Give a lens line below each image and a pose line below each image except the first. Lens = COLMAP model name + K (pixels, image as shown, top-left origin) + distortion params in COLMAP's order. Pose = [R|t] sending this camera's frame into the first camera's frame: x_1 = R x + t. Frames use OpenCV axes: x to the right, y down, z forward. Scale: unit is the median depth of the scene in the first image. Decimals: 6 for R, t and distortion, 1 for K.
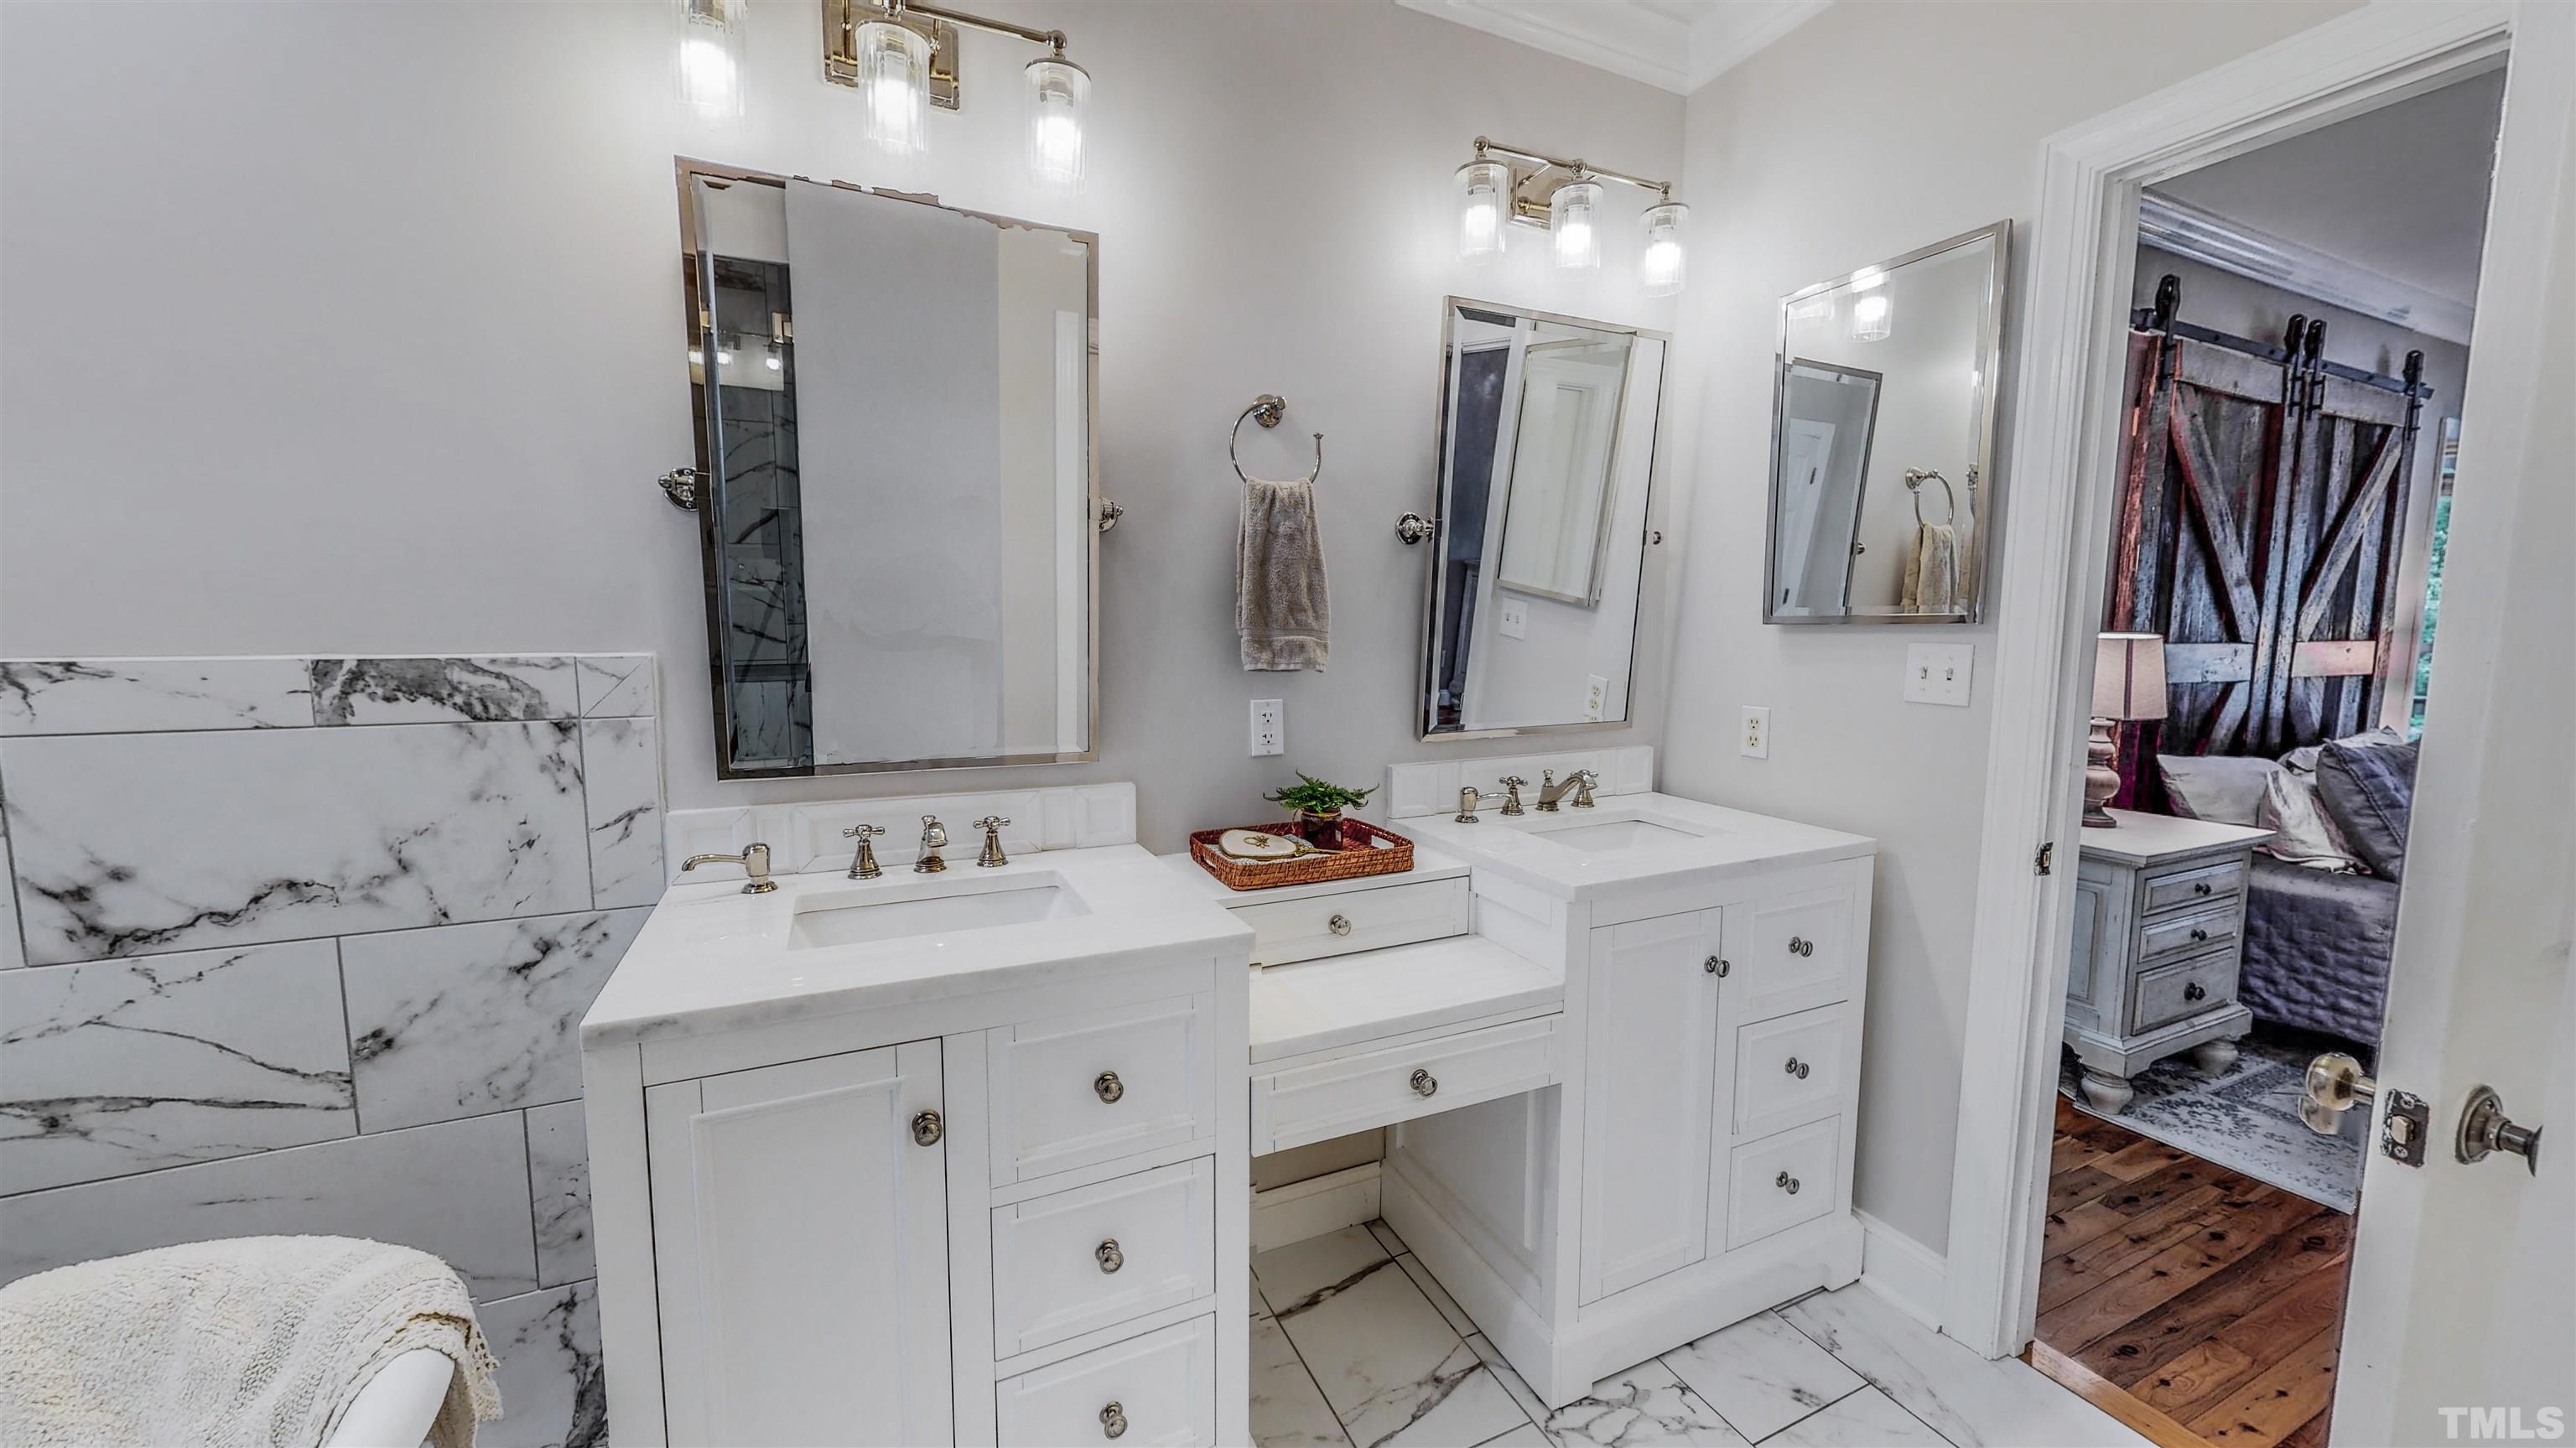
lens RADIAL K [[946.4, 0, 1283.9], [0, 946.4, 718.8], [0, 0, 1]] dist [-0.000162, -0.000190]
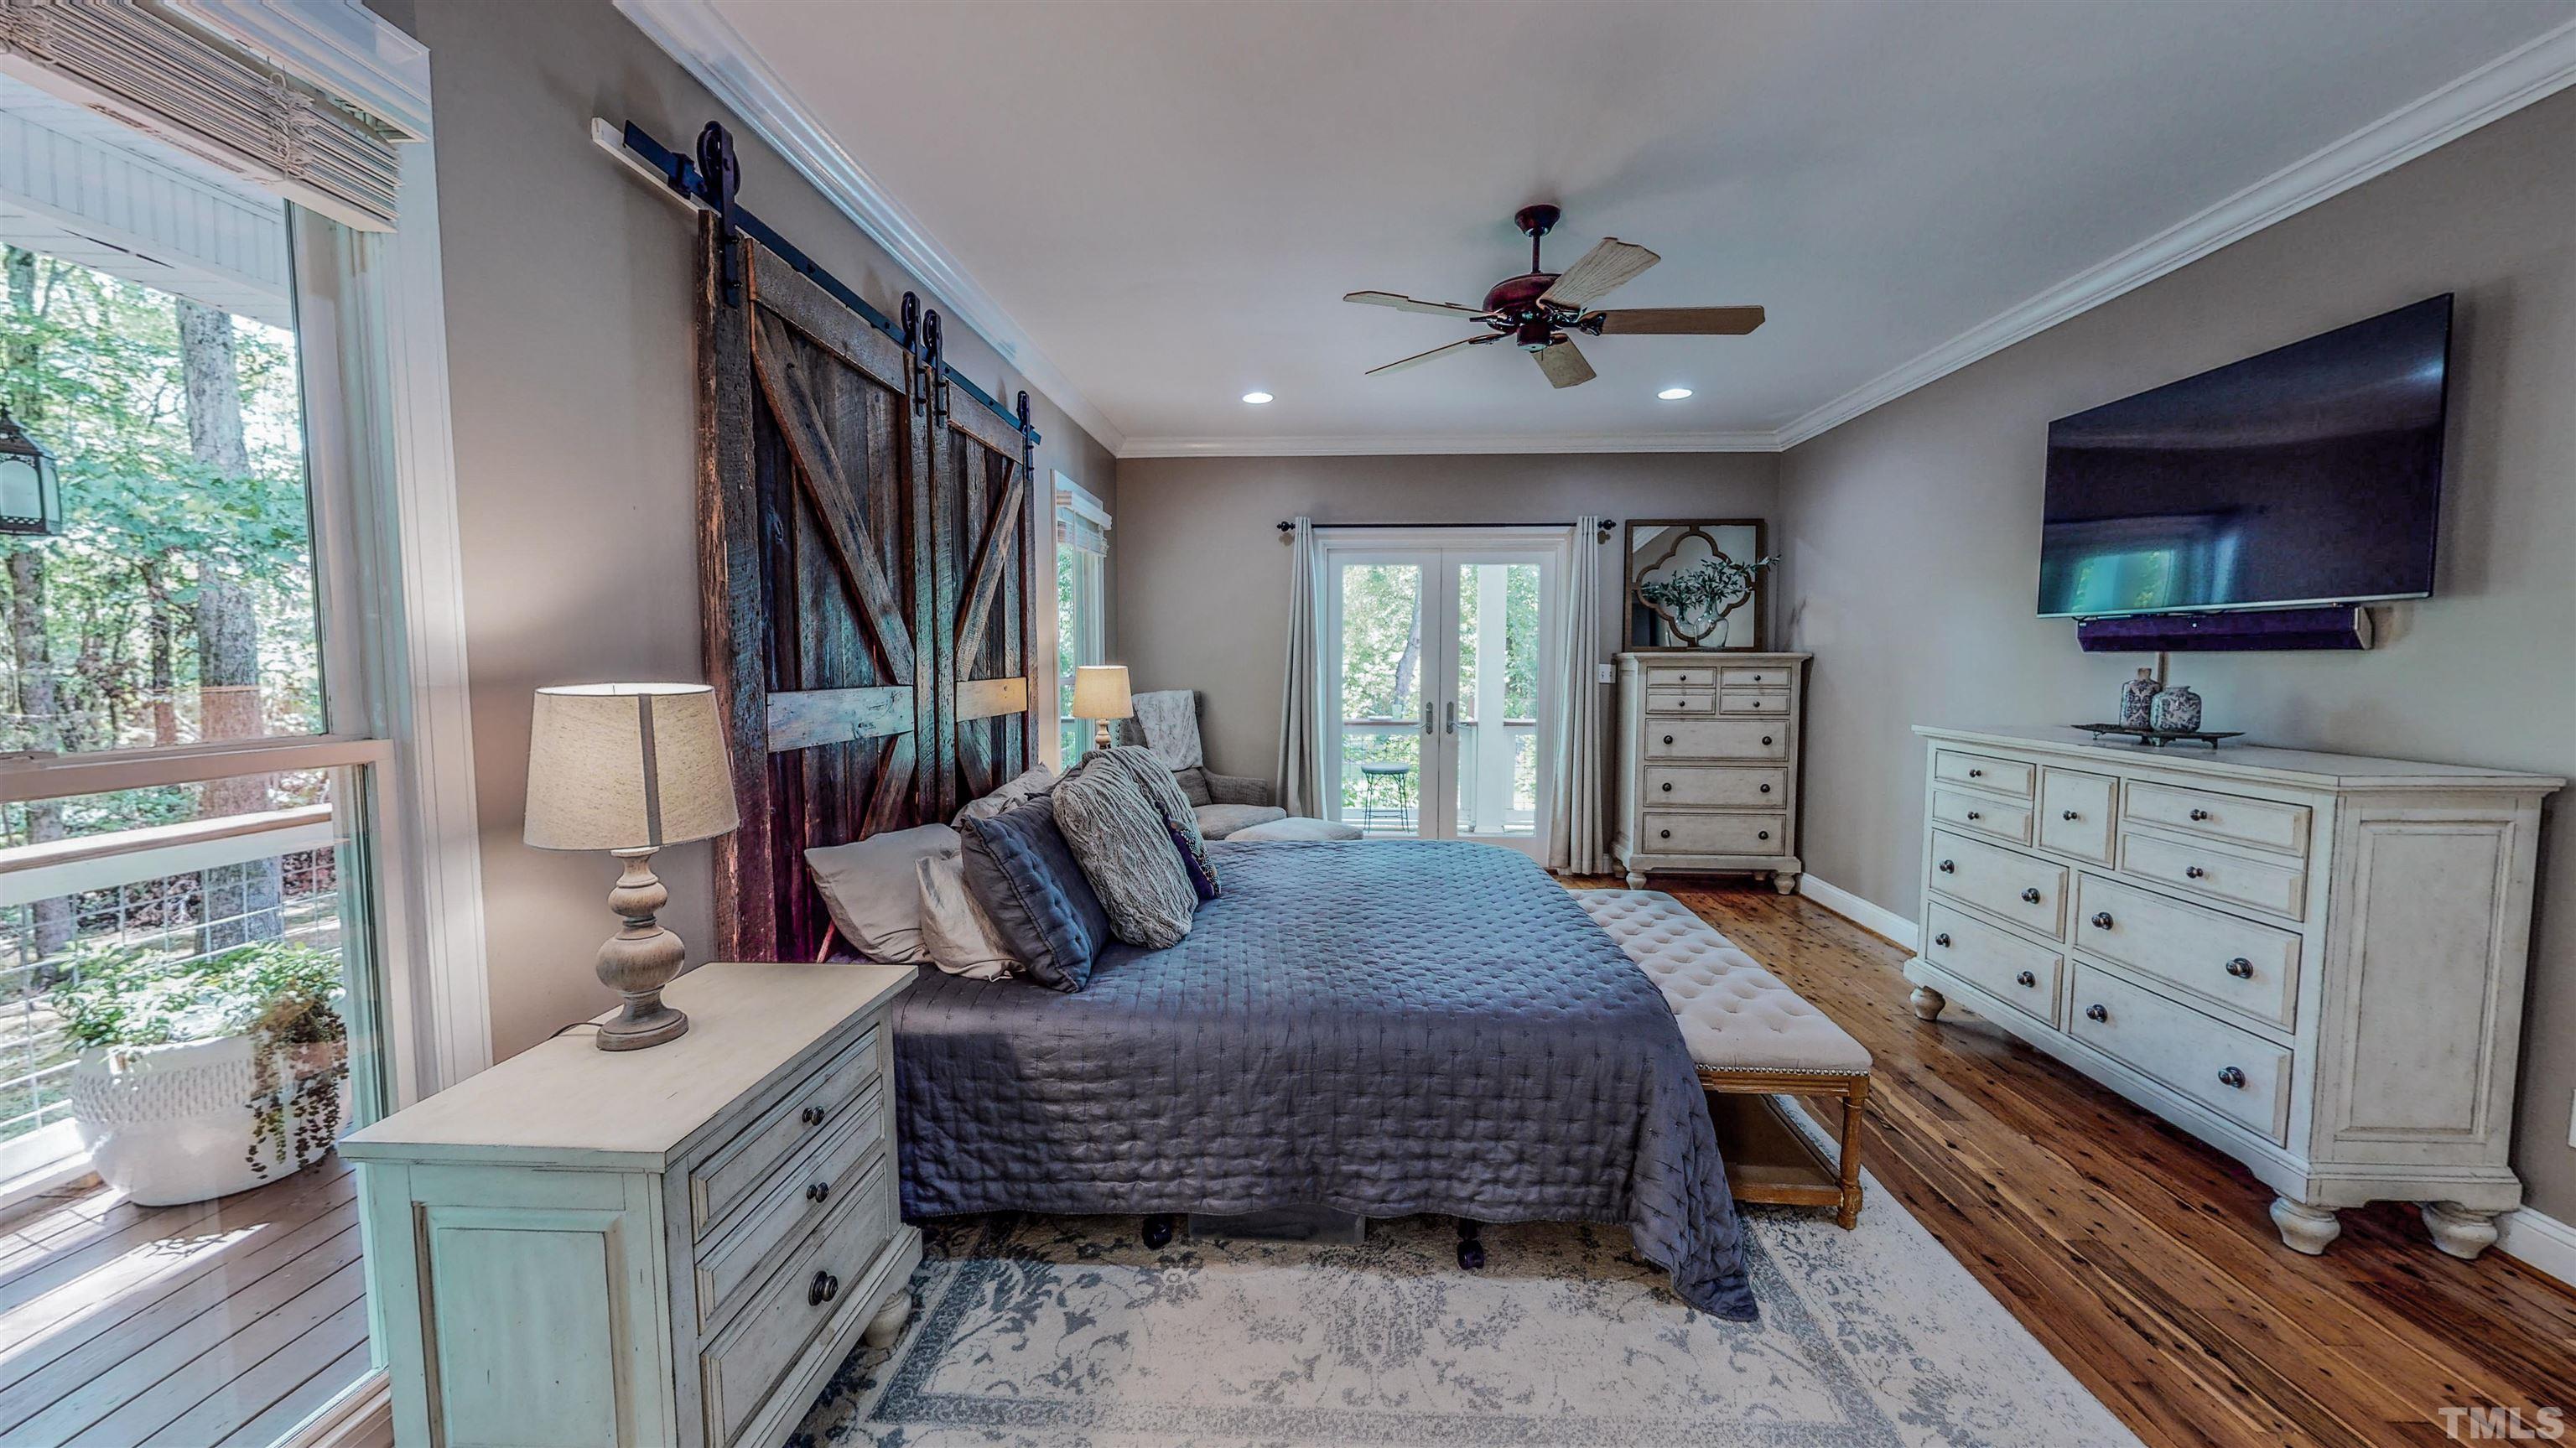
lens RADIAL K [[946.4, 0, 1285.9], [0, 946.4, 727.2], [0, 0, 1]] dist [-0.000162, -0.000190]
pose [[0.465312, -0.068953, 0.882457, 0.535688], [0.094412, 0.995140, 0.027975, -0.042989], [-0.880097, 0.070297, 0.469561, 0.397049]]
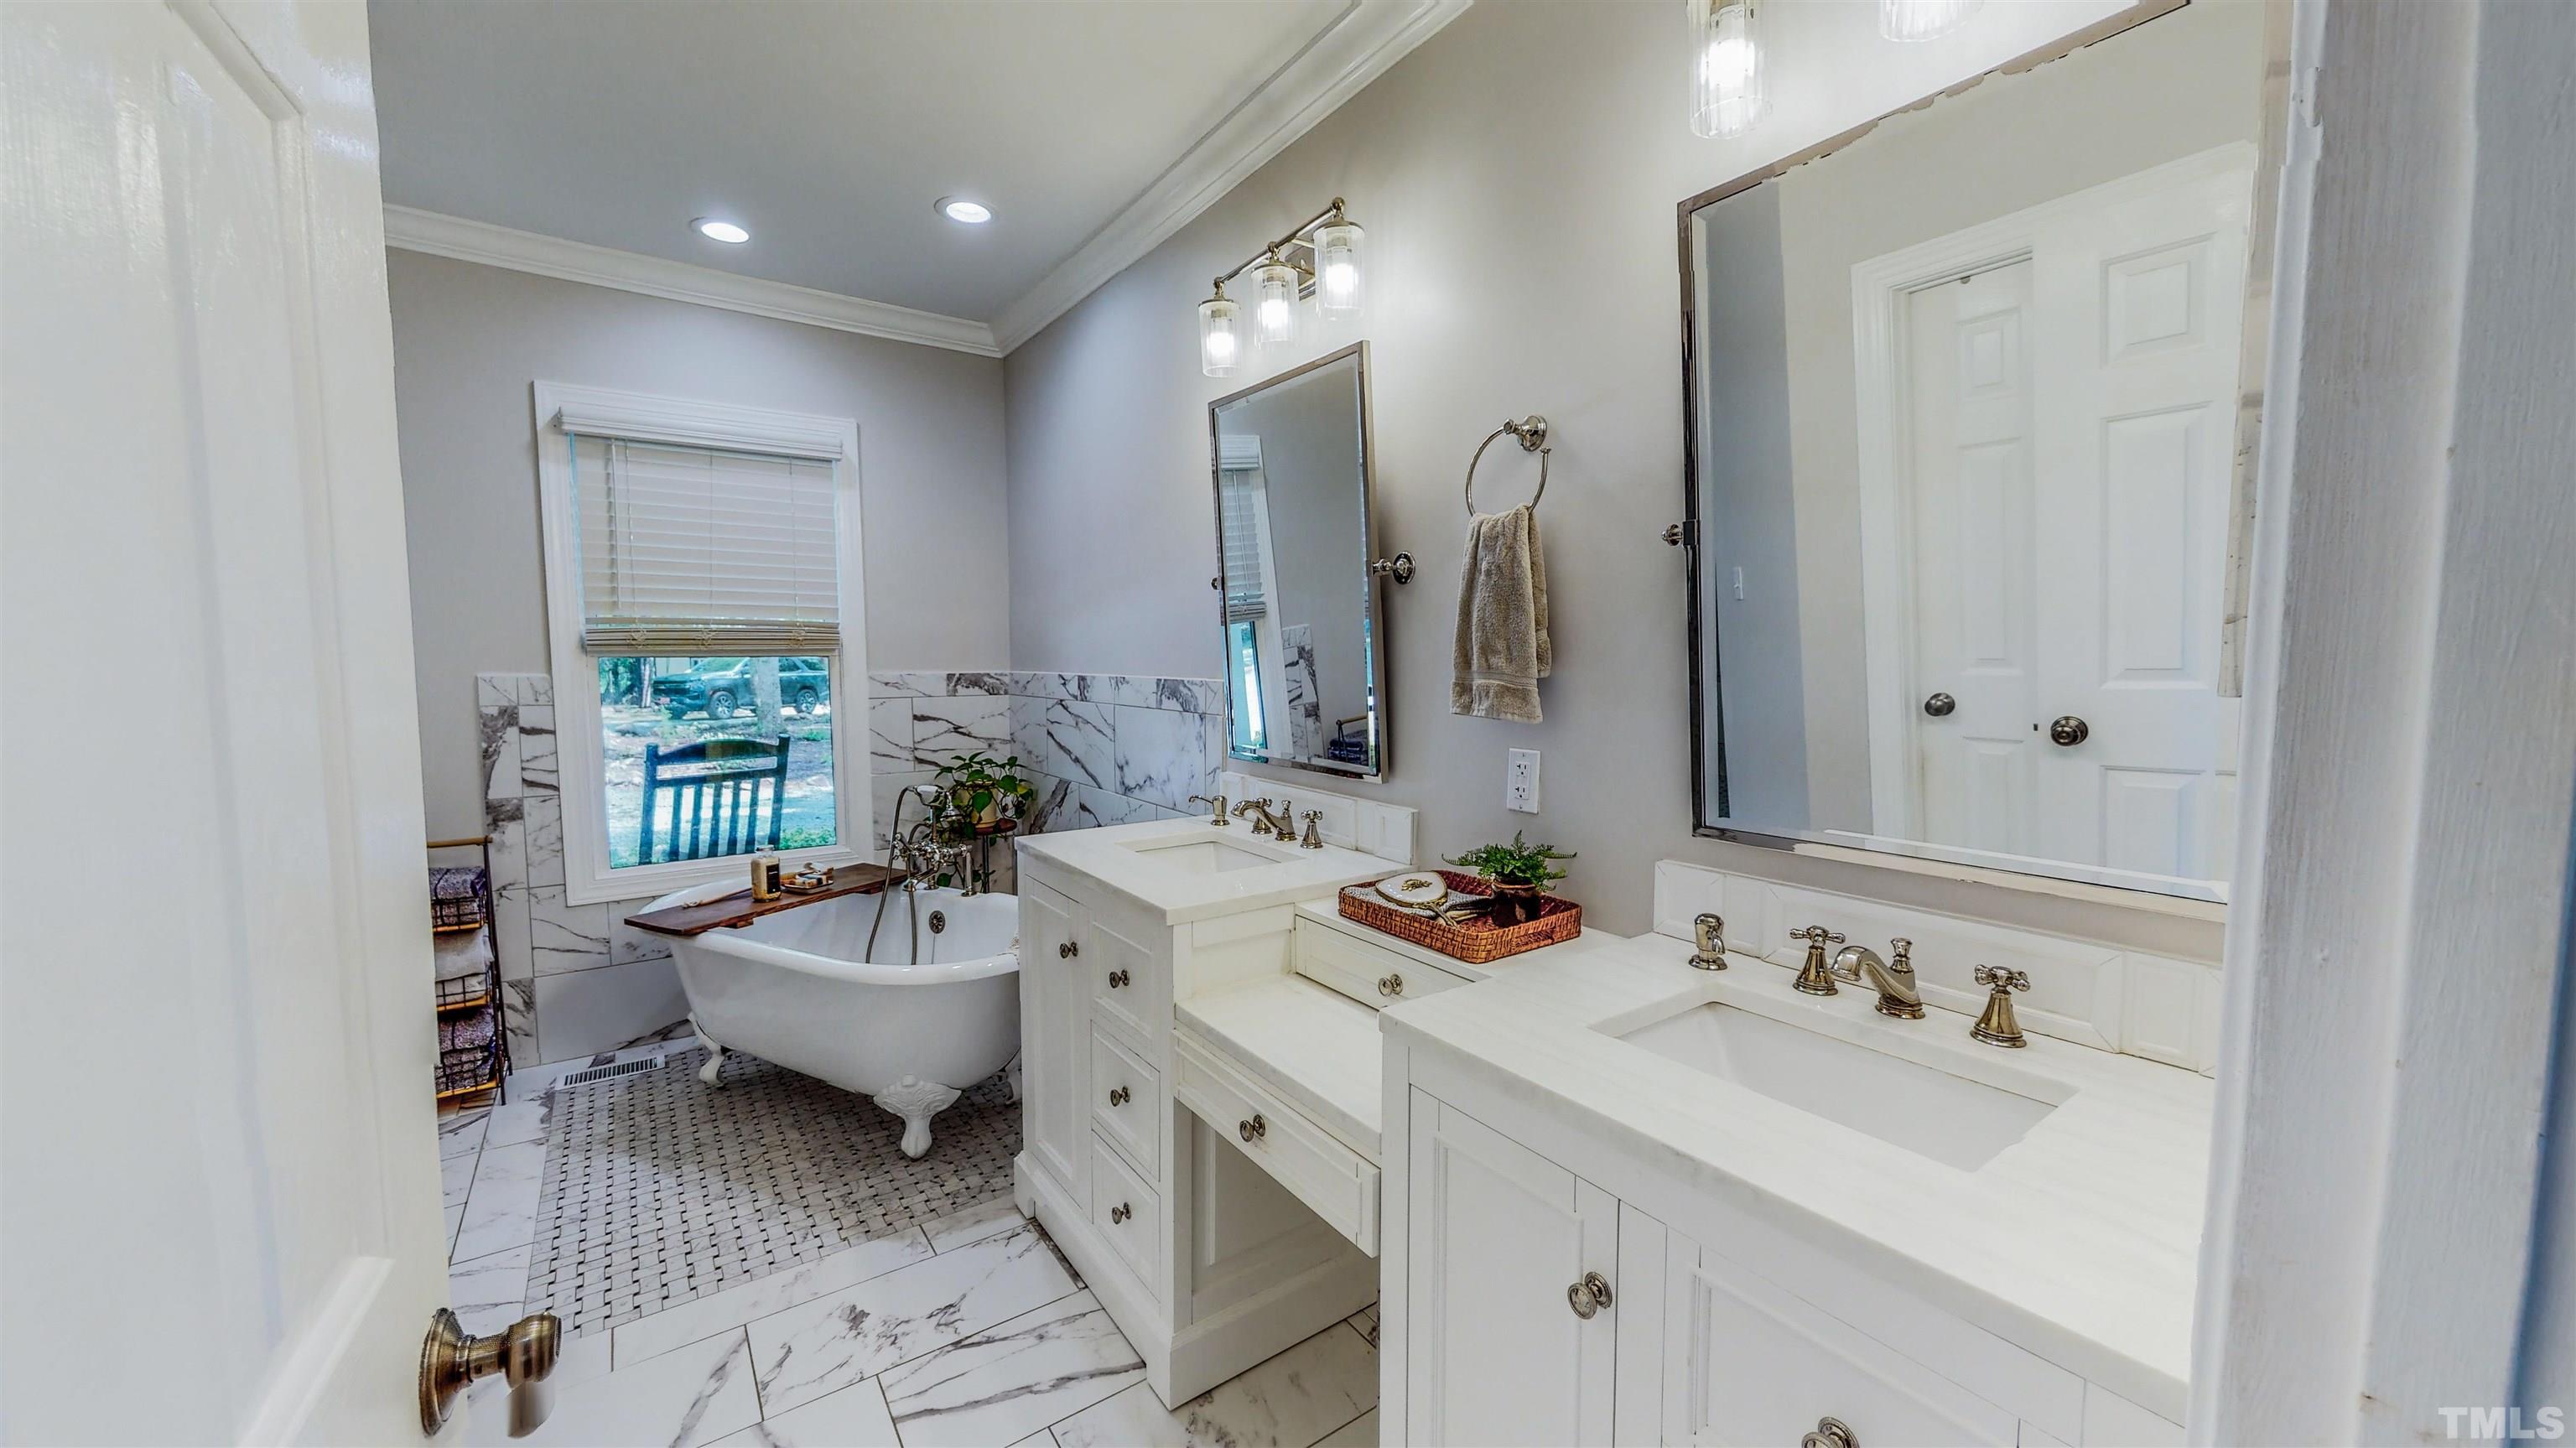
lens RADIAL K [[946.4, 0, 1302.6], [0, 946.4, 723.9], [0, 0, 1]] dist [-0.000162, -0.000190]
pose [[0.188640, 0.065112, -0.979885, 0.815694], [-0.107303, 0.993192, 0.045339, -0.062604], [0.976167, 0.096592, 0.194342, 0.609337]]
